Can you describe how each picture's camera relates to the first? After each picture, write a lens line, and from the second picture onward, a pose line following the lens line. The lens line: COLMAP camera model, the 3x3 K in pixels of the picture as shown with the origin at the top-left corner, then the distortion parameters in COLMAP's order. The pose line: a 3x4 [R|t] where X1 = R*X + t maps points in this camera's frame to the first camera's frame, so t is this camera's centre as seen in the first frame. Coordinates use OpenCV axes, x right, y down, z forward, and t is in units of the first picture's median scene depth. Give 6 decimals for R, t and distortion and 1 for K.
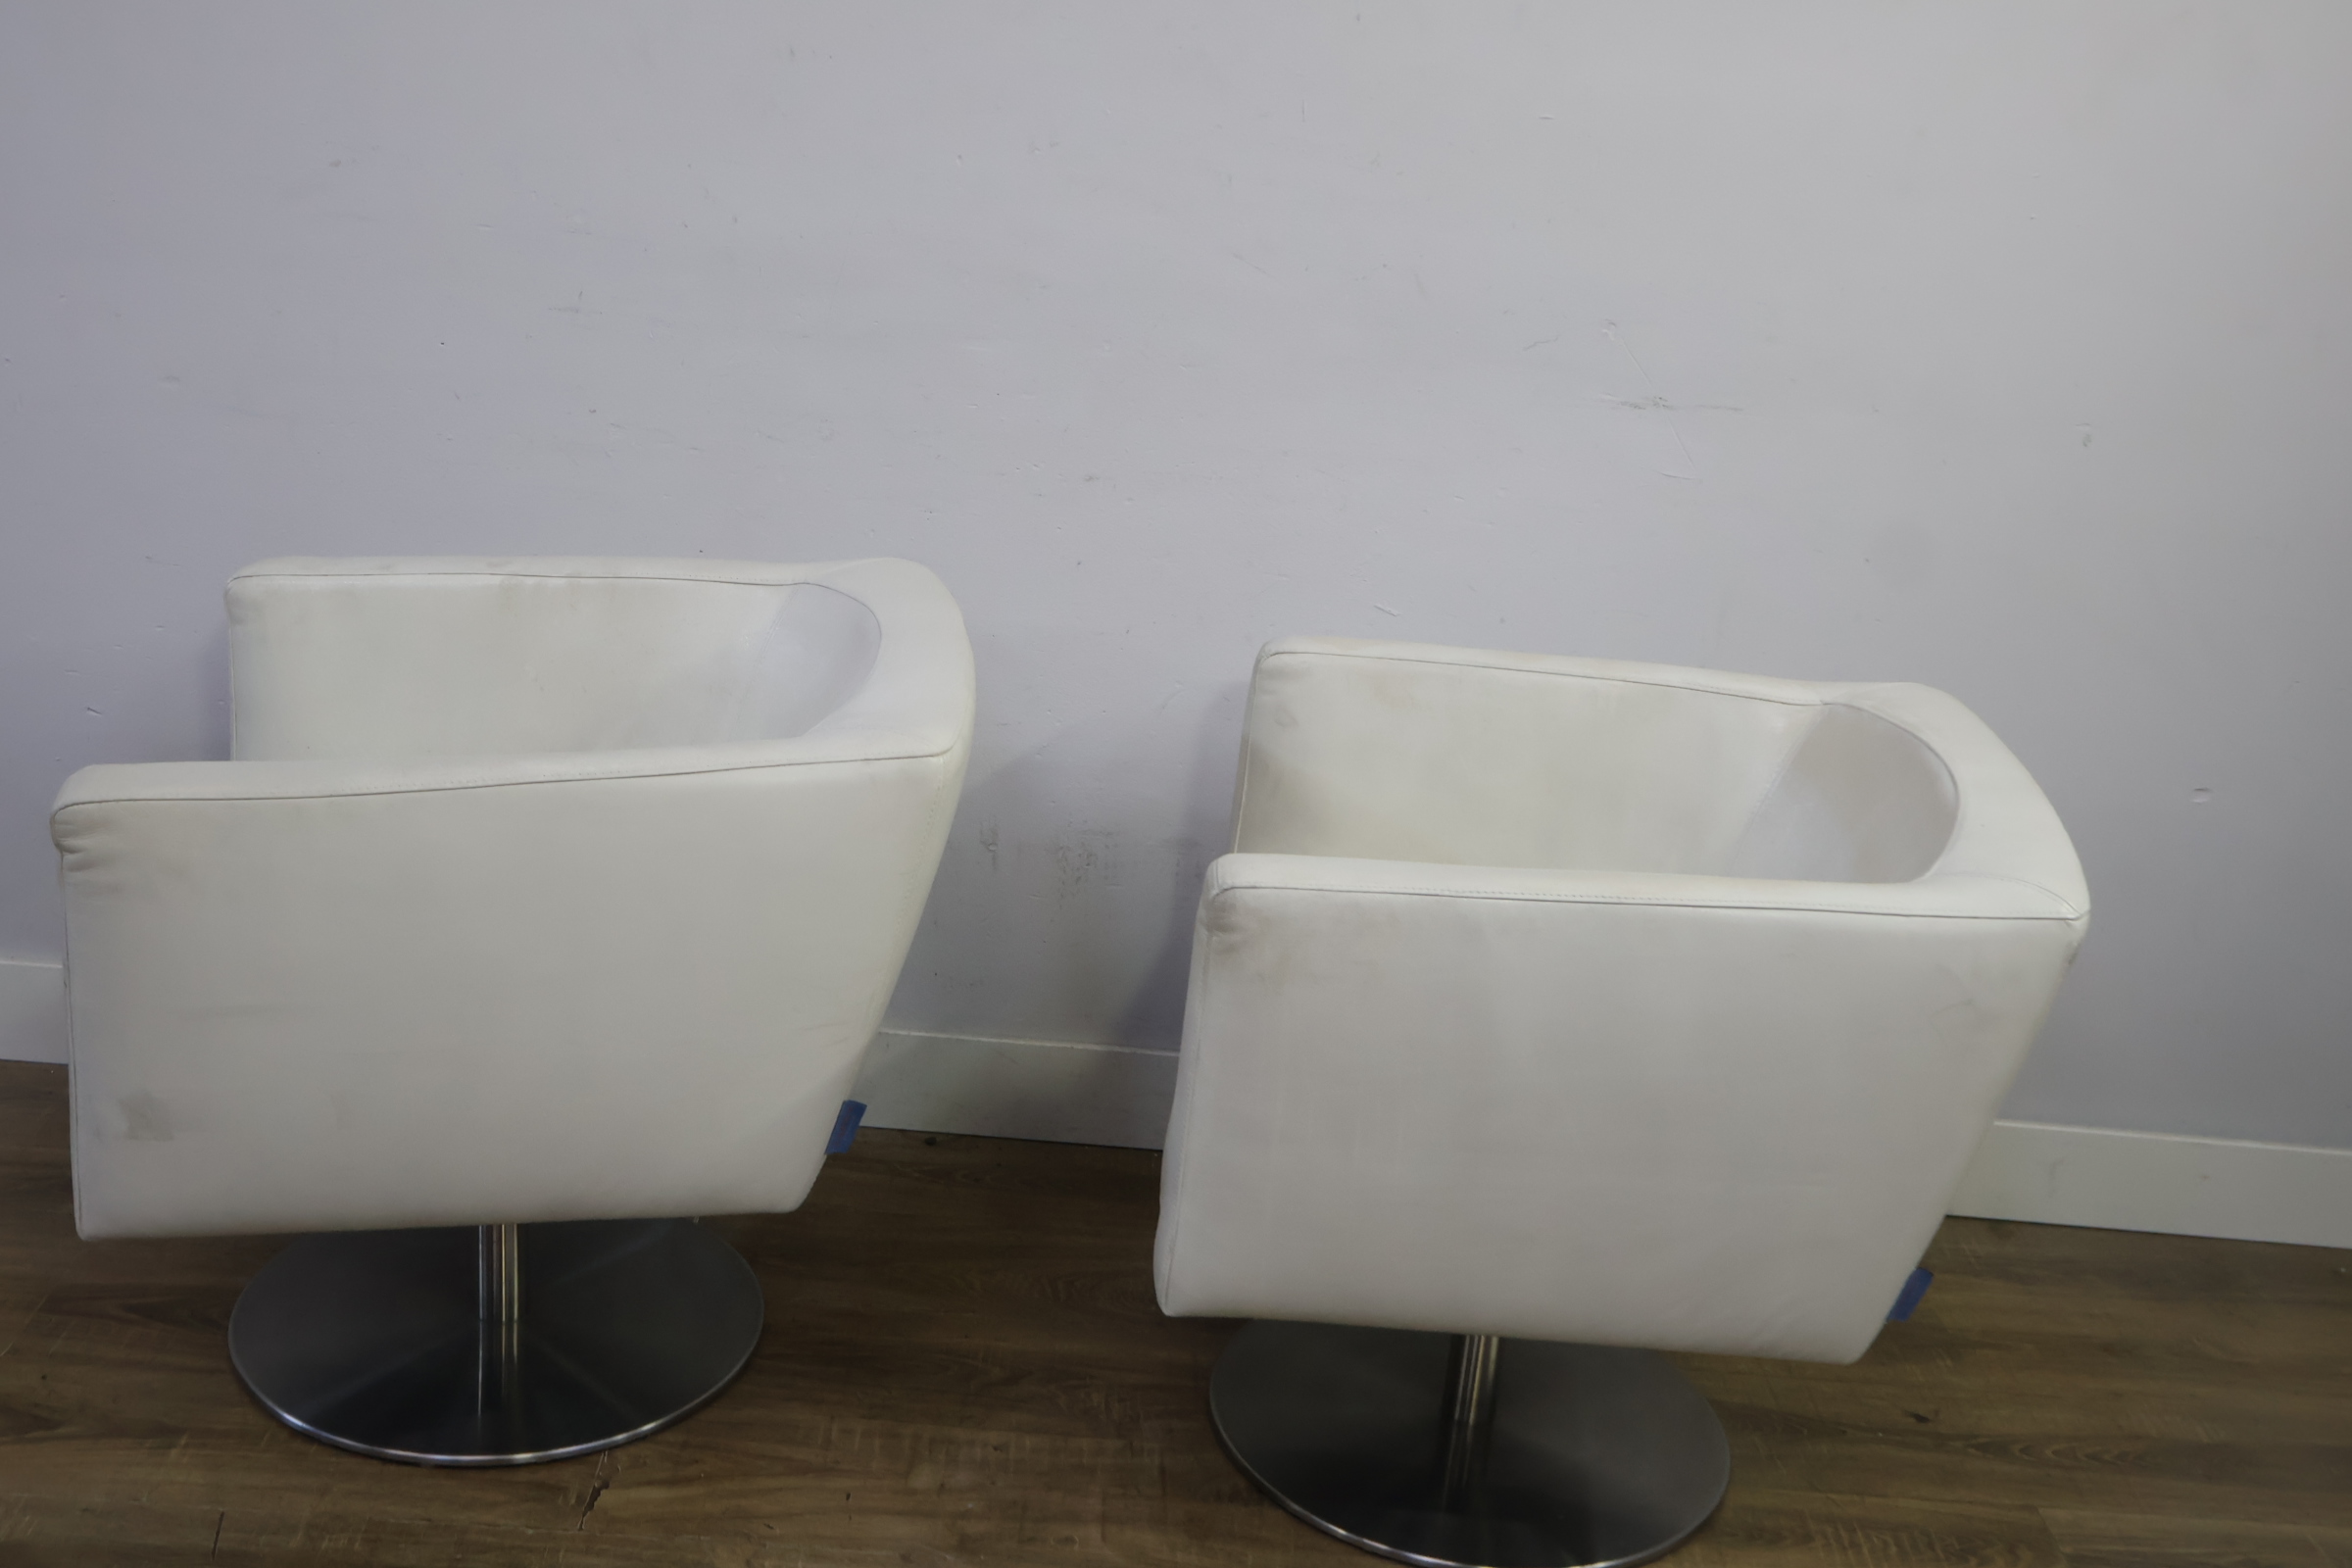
lens RADIAL K [[2668.1, 0, 1169.9], [0, 2668.1, 790.5], [0, 0, 1]] dist [0.017977, 0.000000]
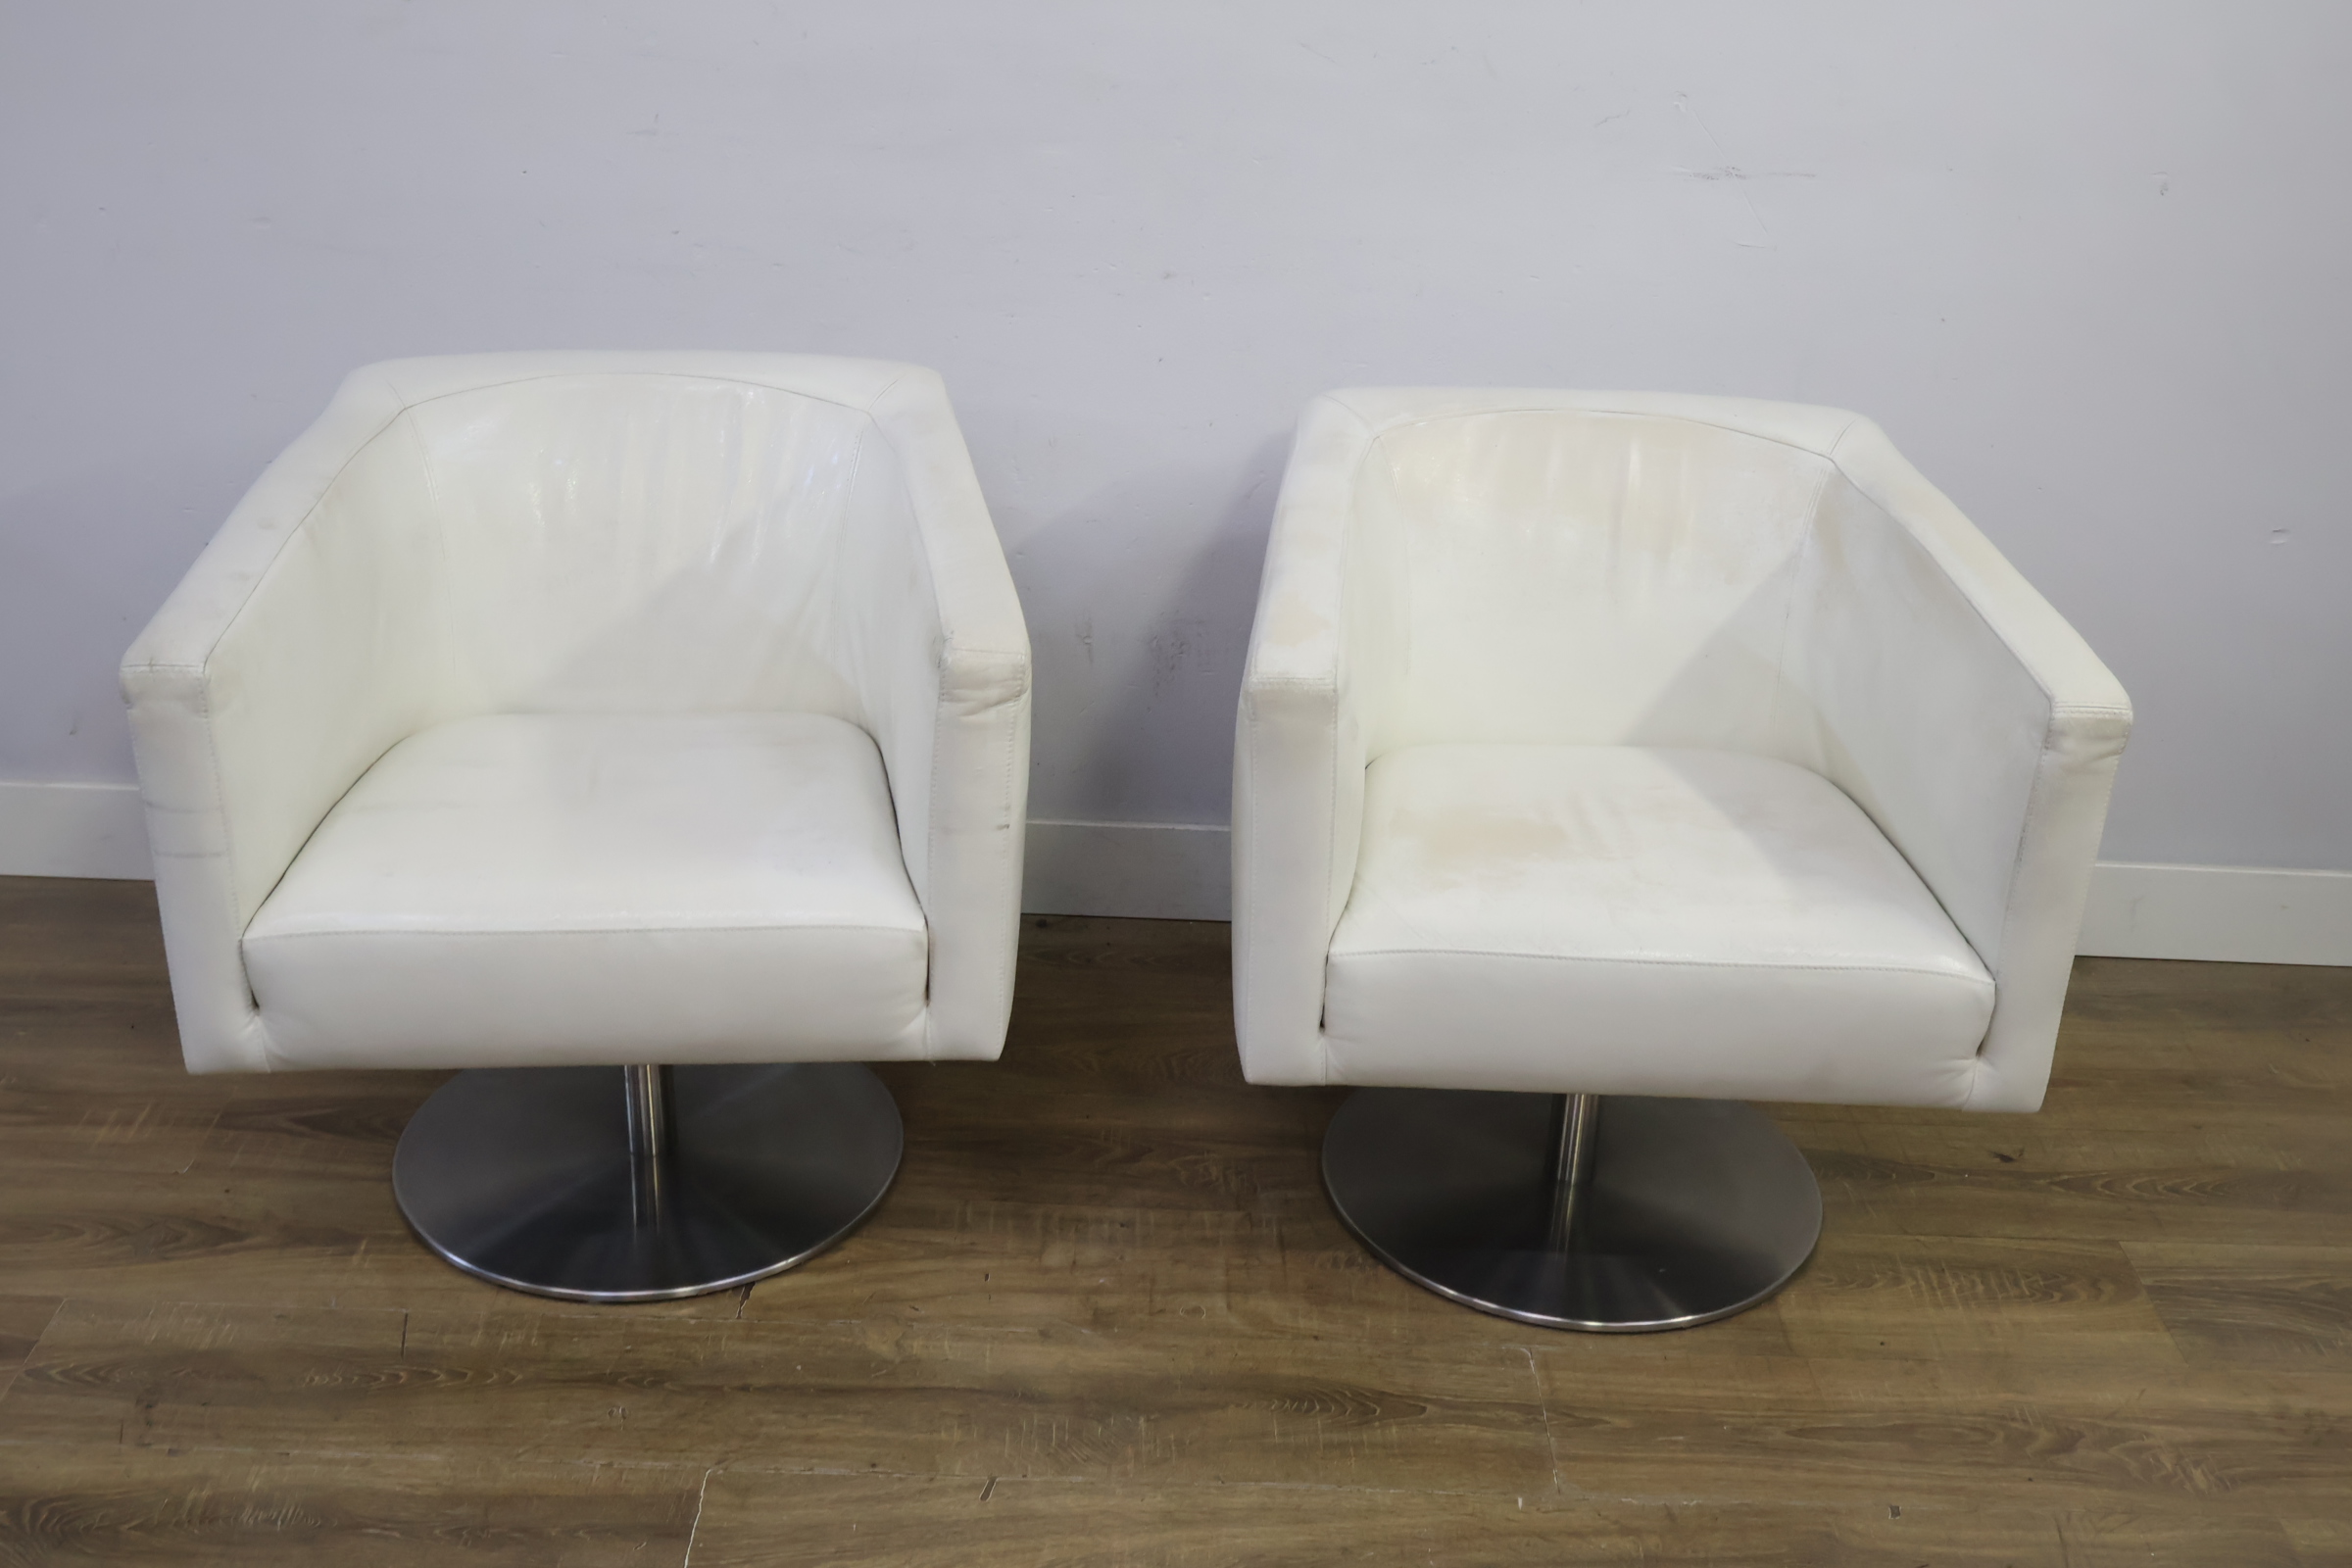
lens RADIAL K [[2668.1, 0, 1170.9], [0, 2668.1, 780.8], [0, 0, 1]] dist [0.017977, 0.000000]
pose [[0.998719, -0.040946, -0.029725, -0.007445], [0.043896, 0.993339, 0.106537, -0.039383], [0.025165, -0.107706, 0.993864, -0.029250]]
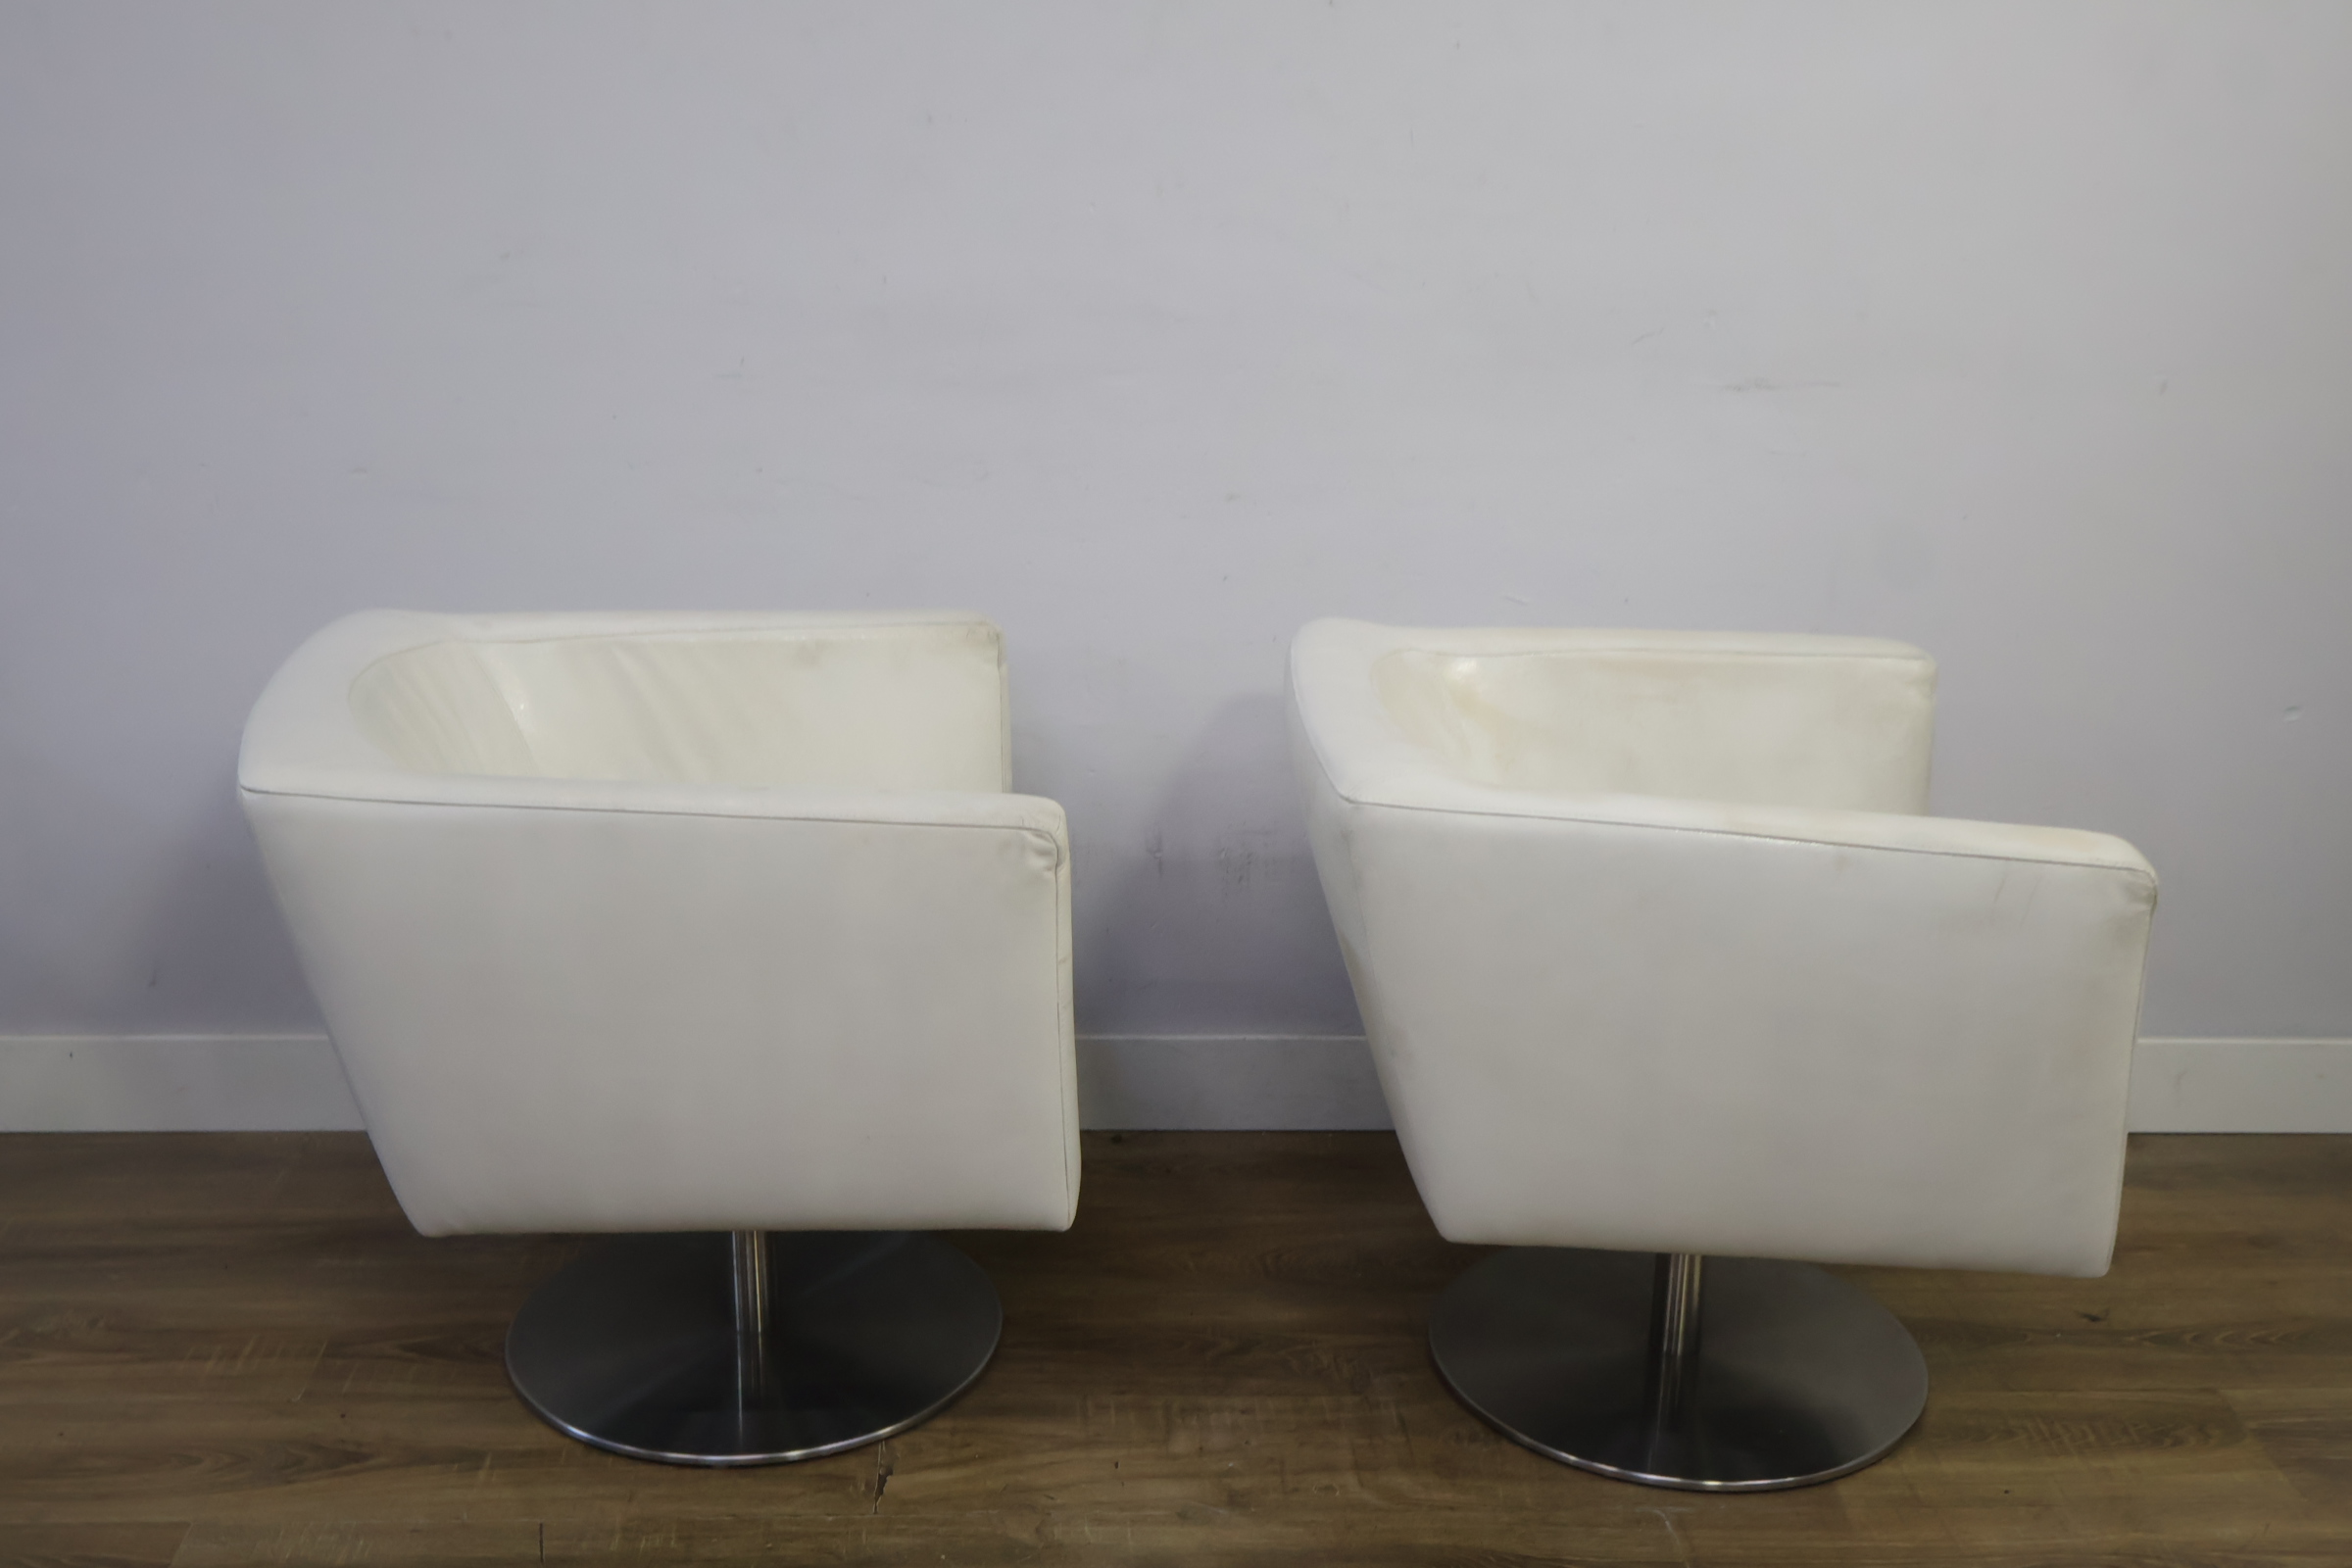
lens RADIAL K [[2668.1, 0, 1173.5], [0, 2668.1, 784.6], [0, 0, 1]] dist [0.017977, 0.000000]
pose [[0.996829, -0.078054, 0.015506, -0.089378], [0.078263, 0.996842, -0.013425, 0.010235], [-0.014410, 0.014596, 0.999790, -0.063154]]
